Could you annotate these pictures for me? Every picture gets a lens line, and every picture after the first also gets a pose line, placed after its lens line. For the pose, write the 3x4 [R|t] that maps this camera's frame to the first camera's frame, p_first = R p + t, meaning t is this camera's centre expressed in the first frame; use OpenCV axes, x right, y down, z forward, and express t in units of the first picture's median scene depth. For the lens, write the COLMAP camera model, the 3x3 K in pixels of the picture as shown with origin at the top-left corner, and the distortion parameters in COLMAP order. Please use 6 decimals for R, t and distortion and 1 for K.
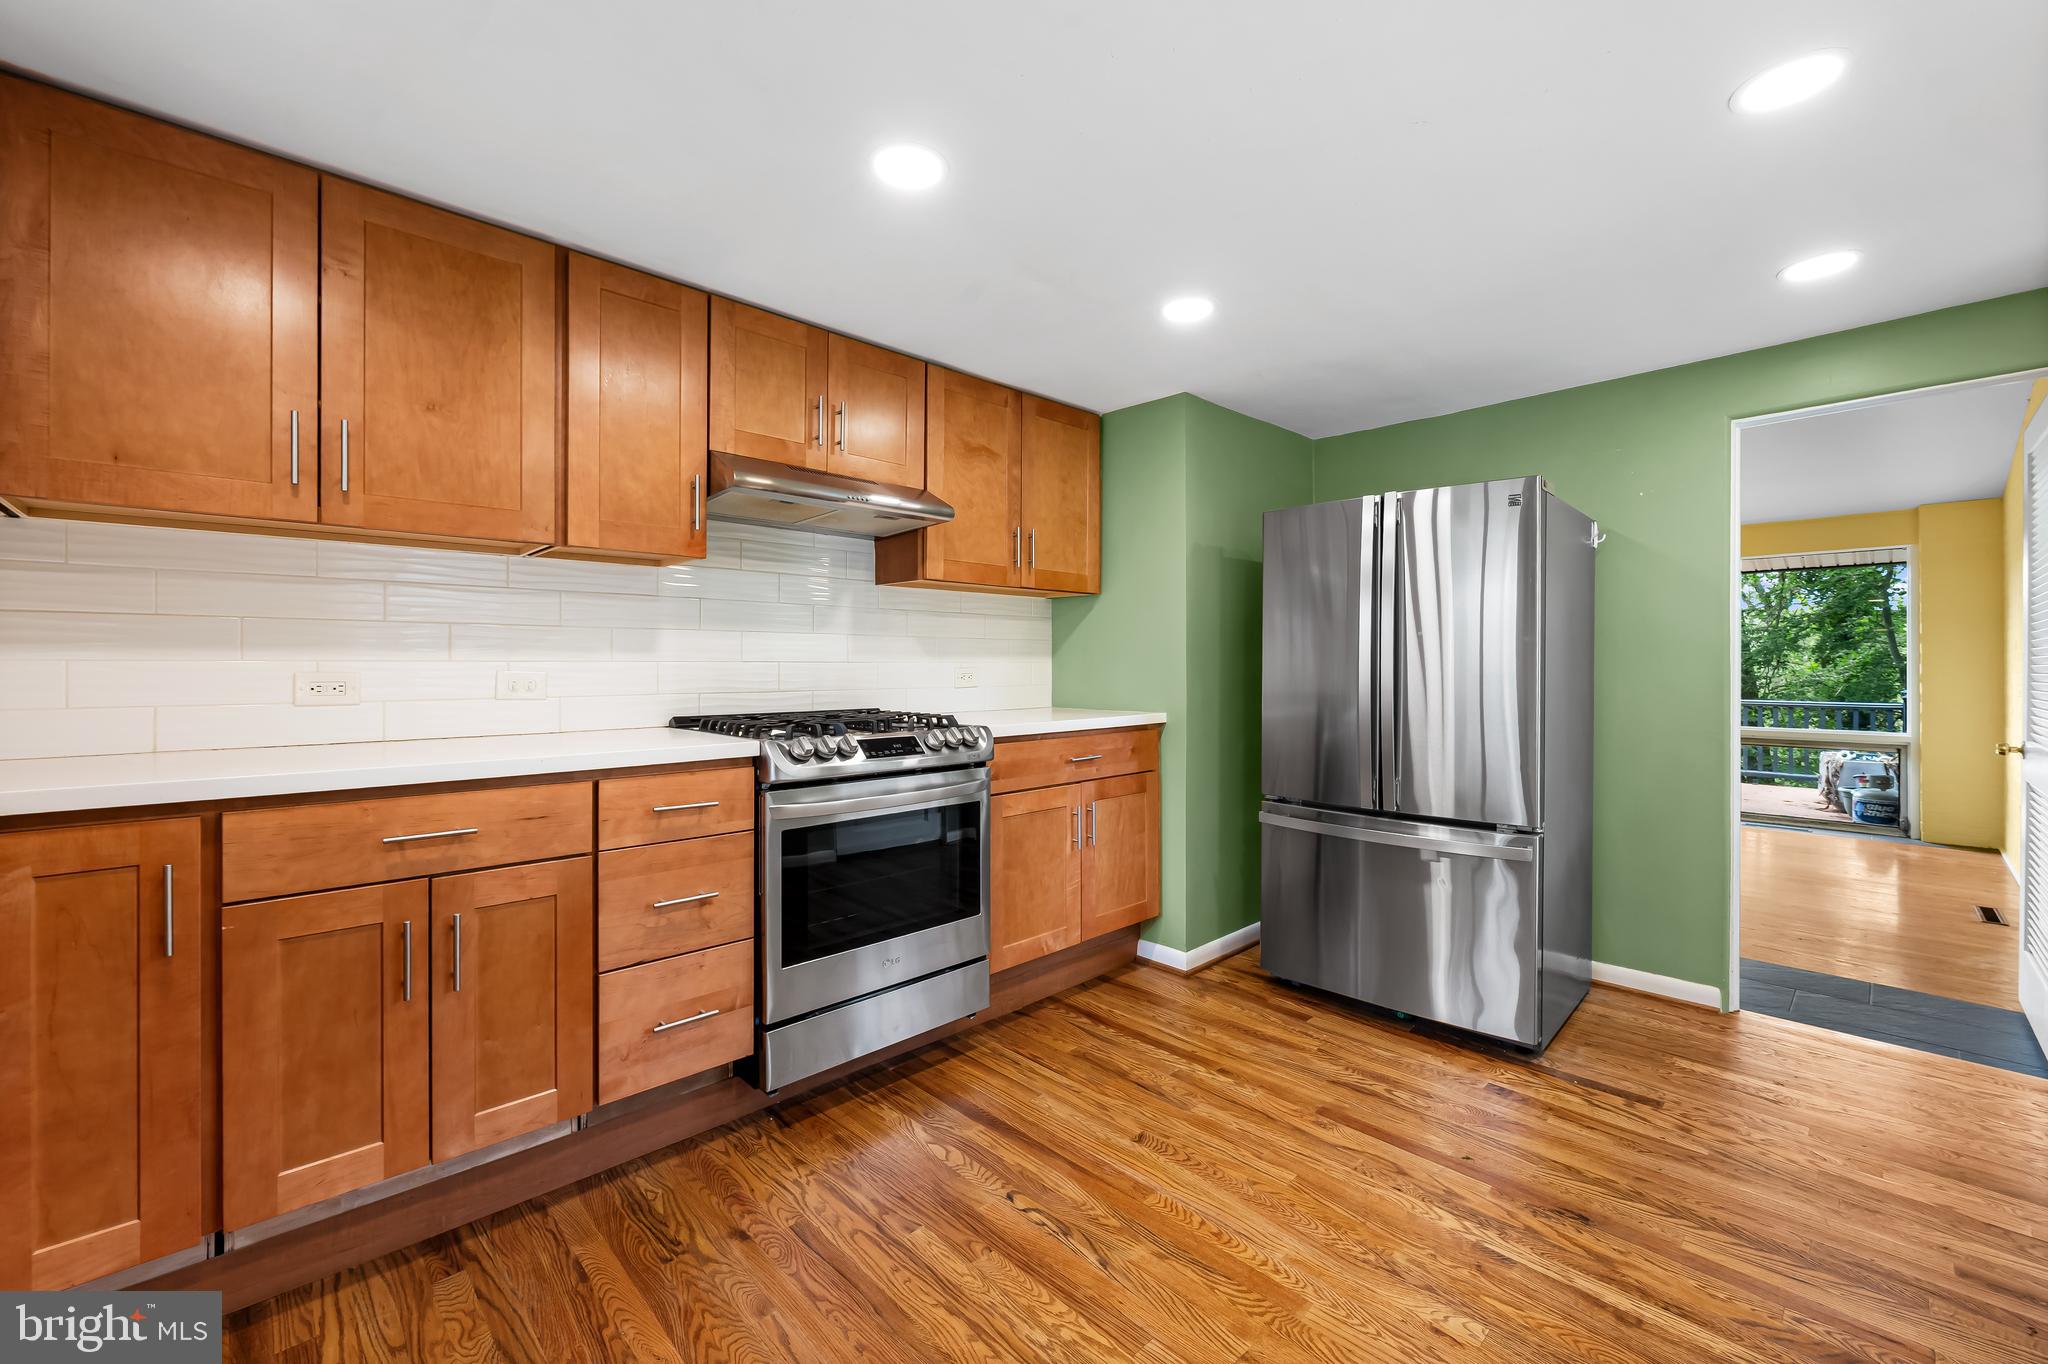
lens RADIAL K [[822.1, 0, 1044.2], [0, 822.1, 663.9], [0, 0, 1]] dist [-0.006514, 0.000126]
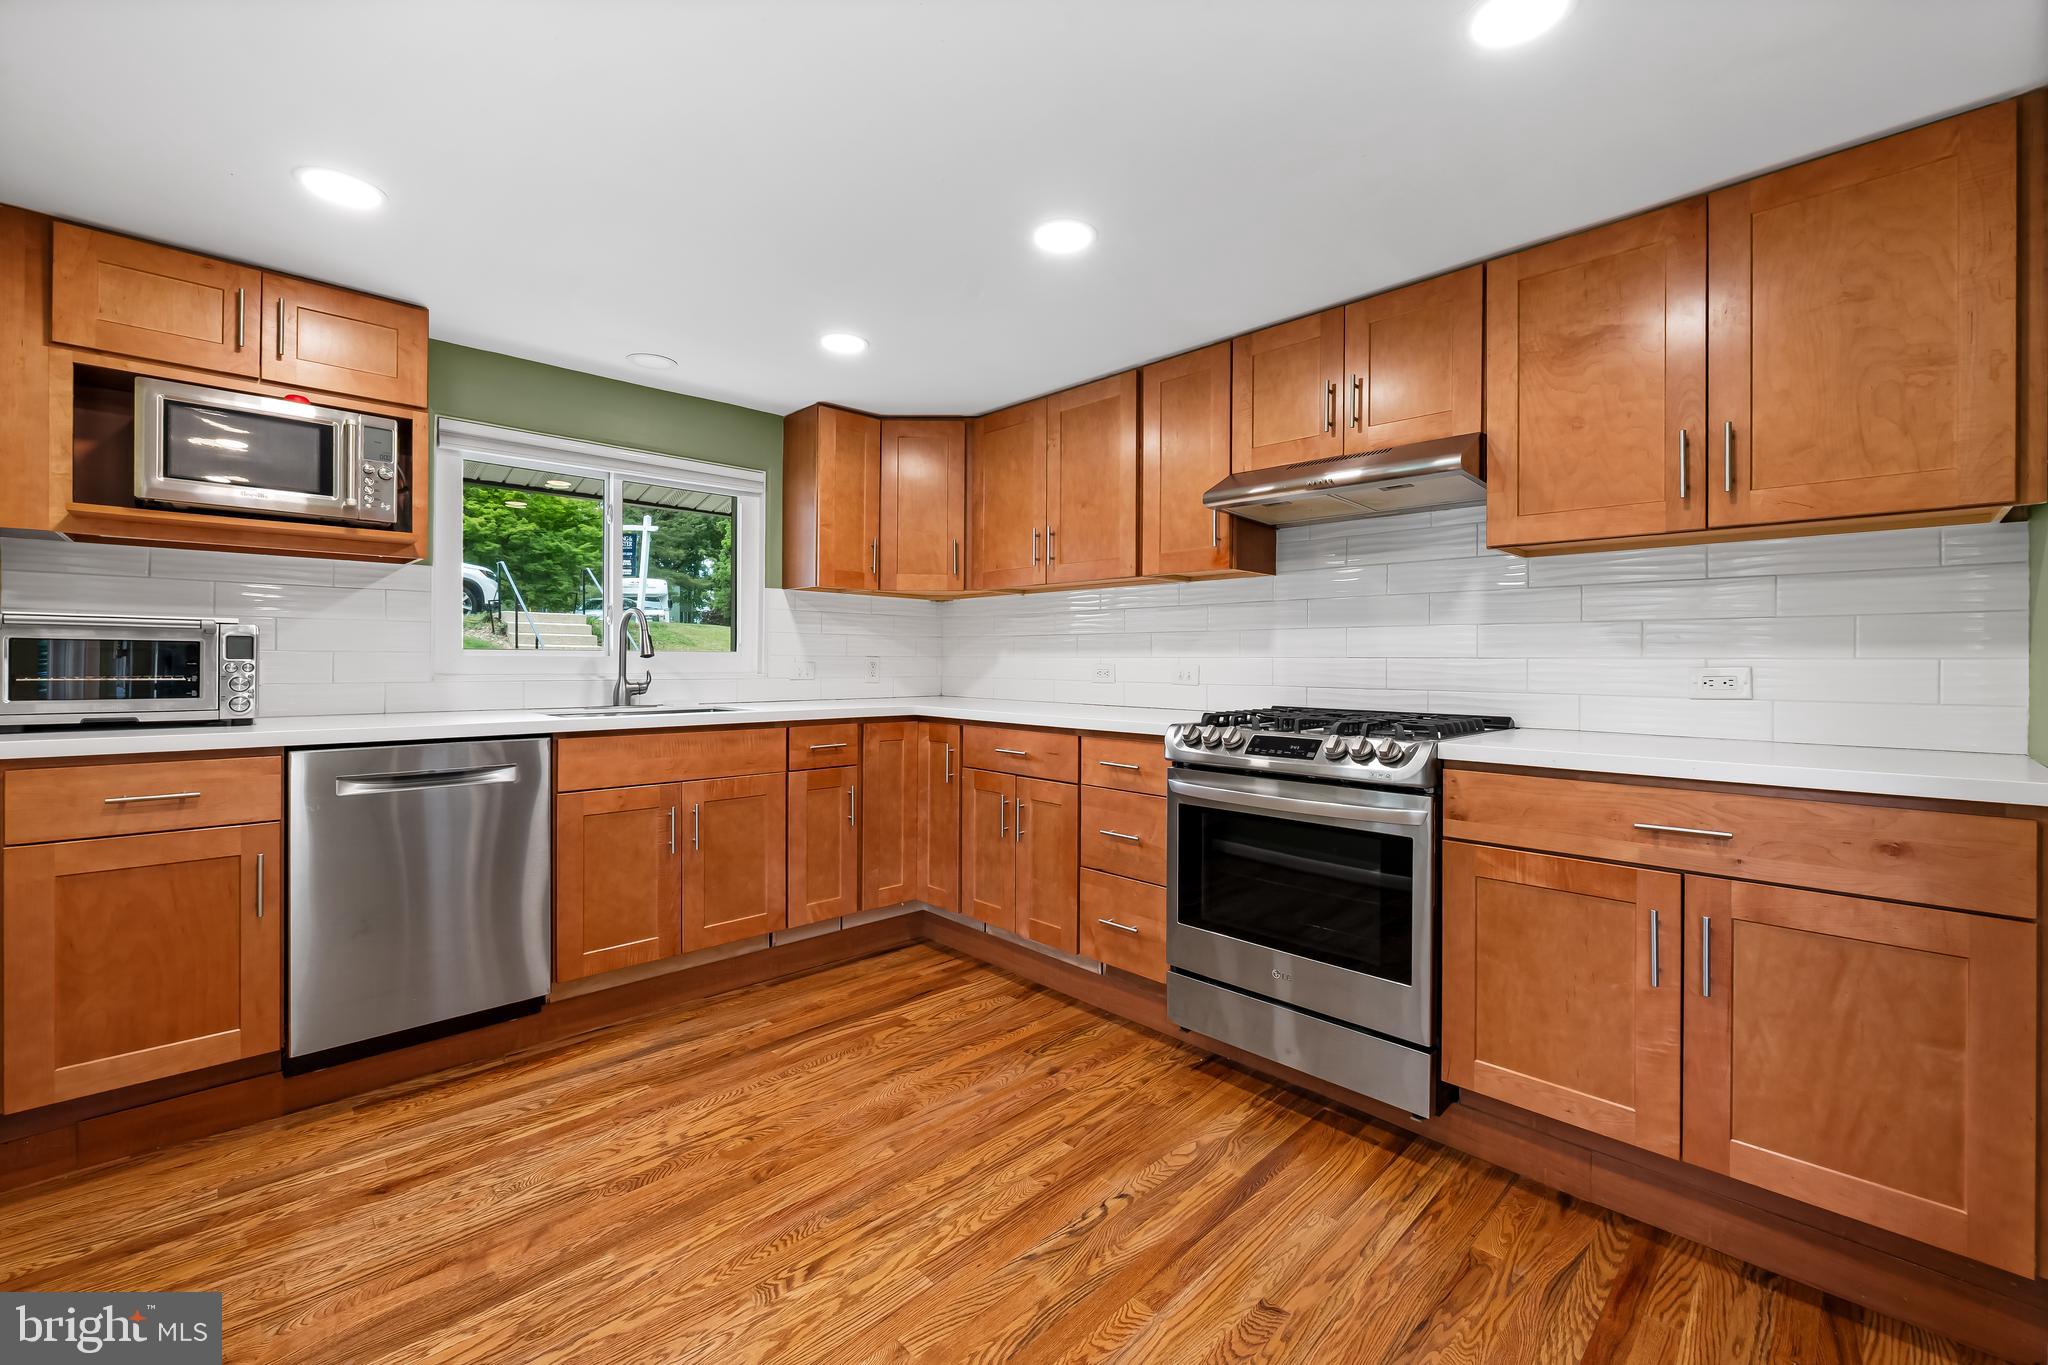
lens RADIAL K [[844.2, 0, 1021.9], [0, 844.2, 664.7], [0, 0, 1]] dist [-0.007254, 0.000103]
pose [[-0.004663, 0.003445, -0.999983, 0.846565], [-0.006646, 0.999972, 0.003476, 0.006172], [0.999967, 0.006662, -0.004640, 0.766618]]
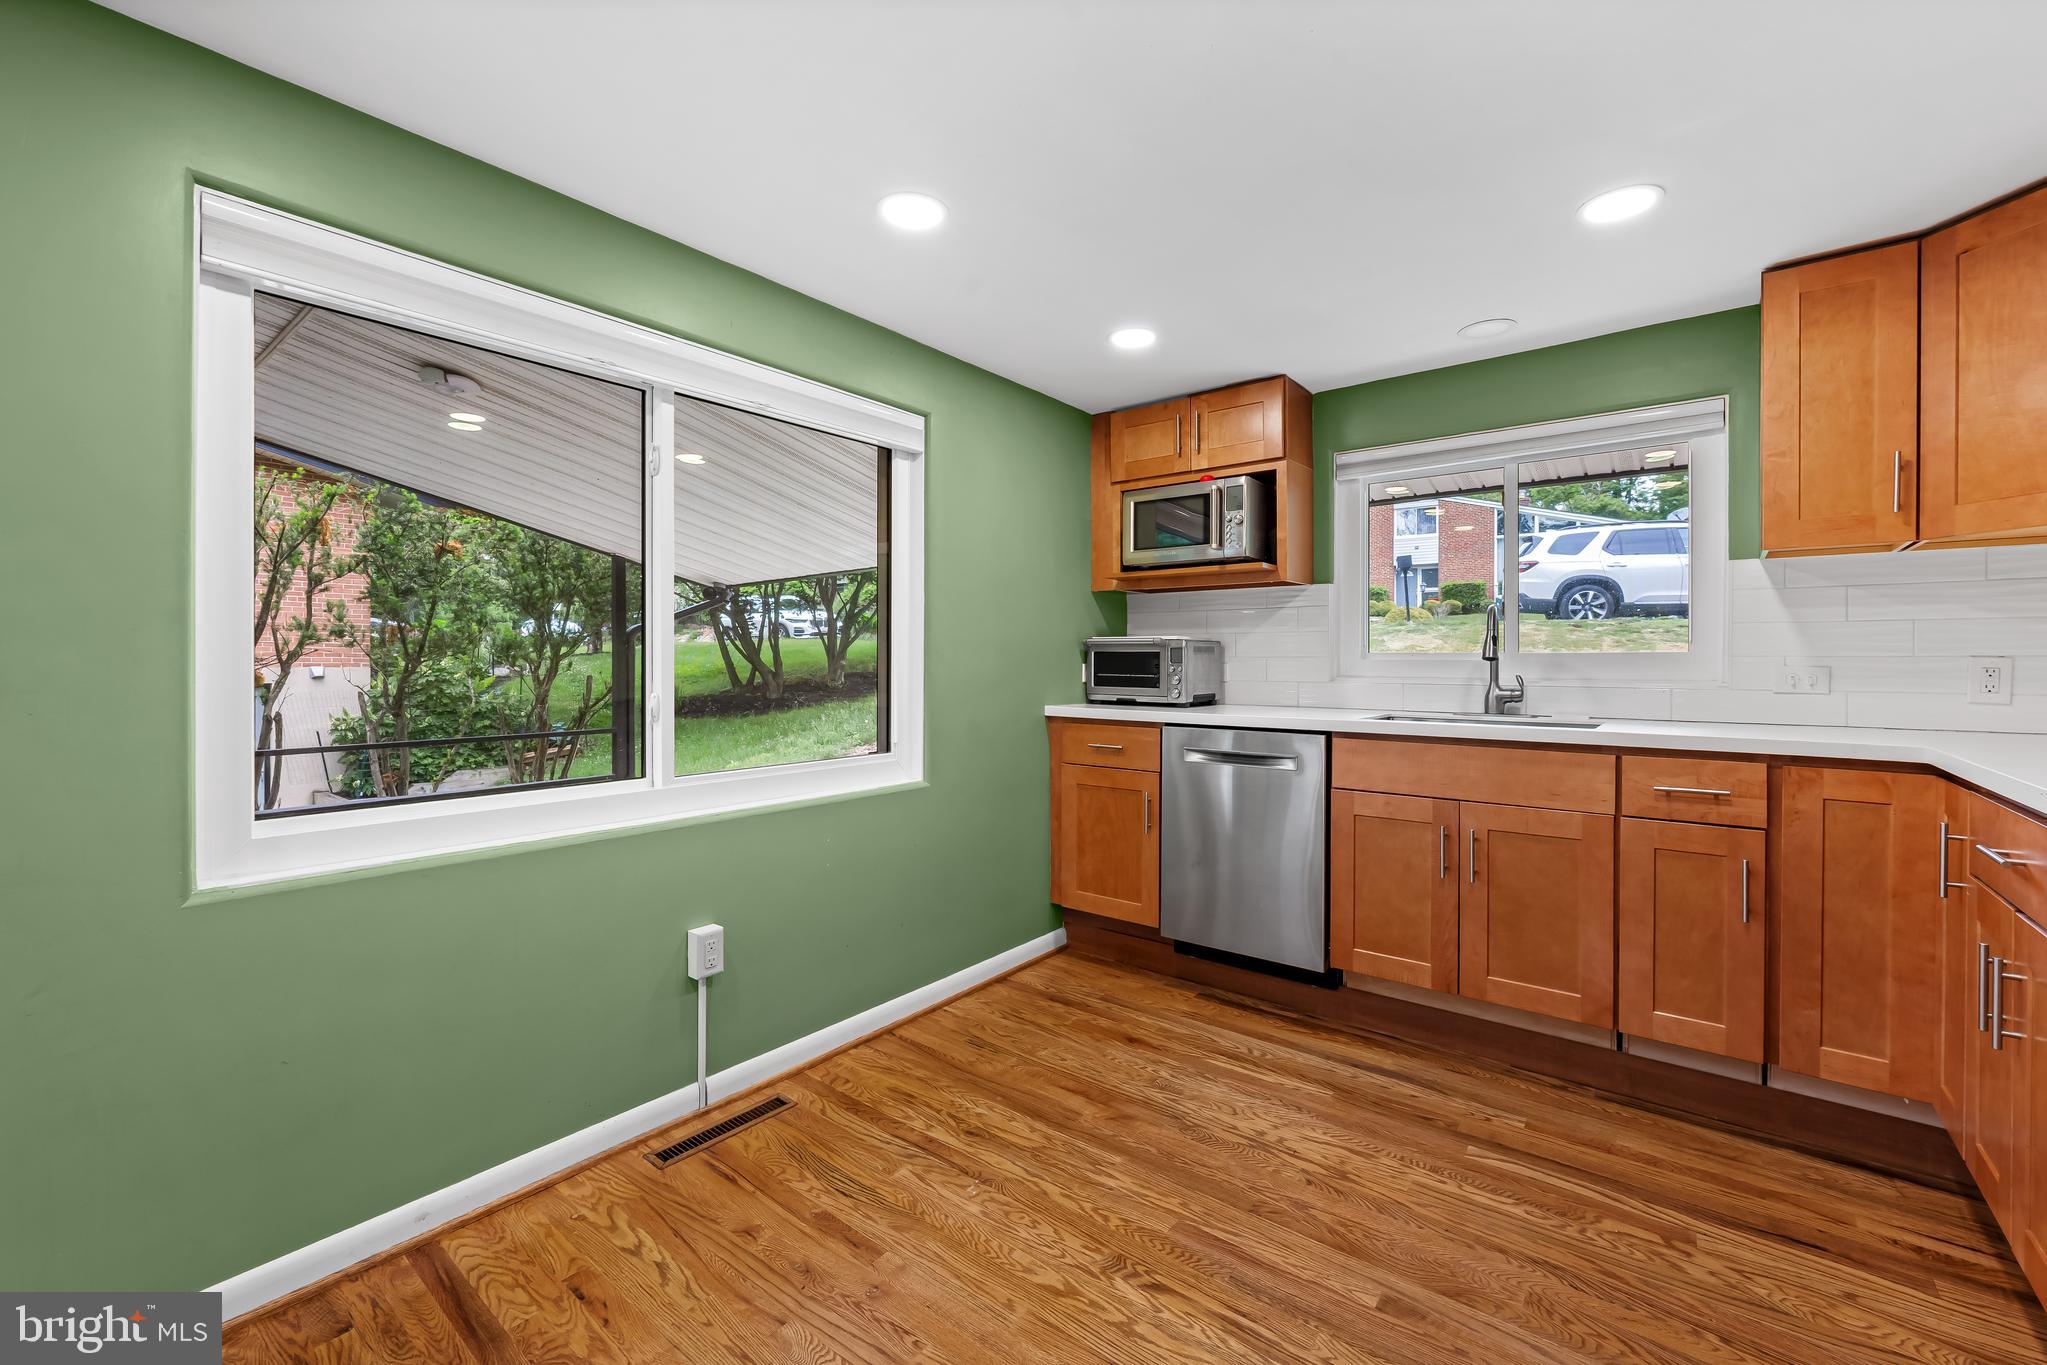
lens RADIAL K [[843.7, 0, 1021.4], [0, 843.7, 664.7], [0, 0, 1]] dist [-0.007254, 0.000103]
pose [[-0.993821, -0.004489, -0.110900, 0.281688], [-0.004726, 0.999987, 0.001872, 0.010121], [0.110890, 0.002384, -0.993830, 1.302804]]
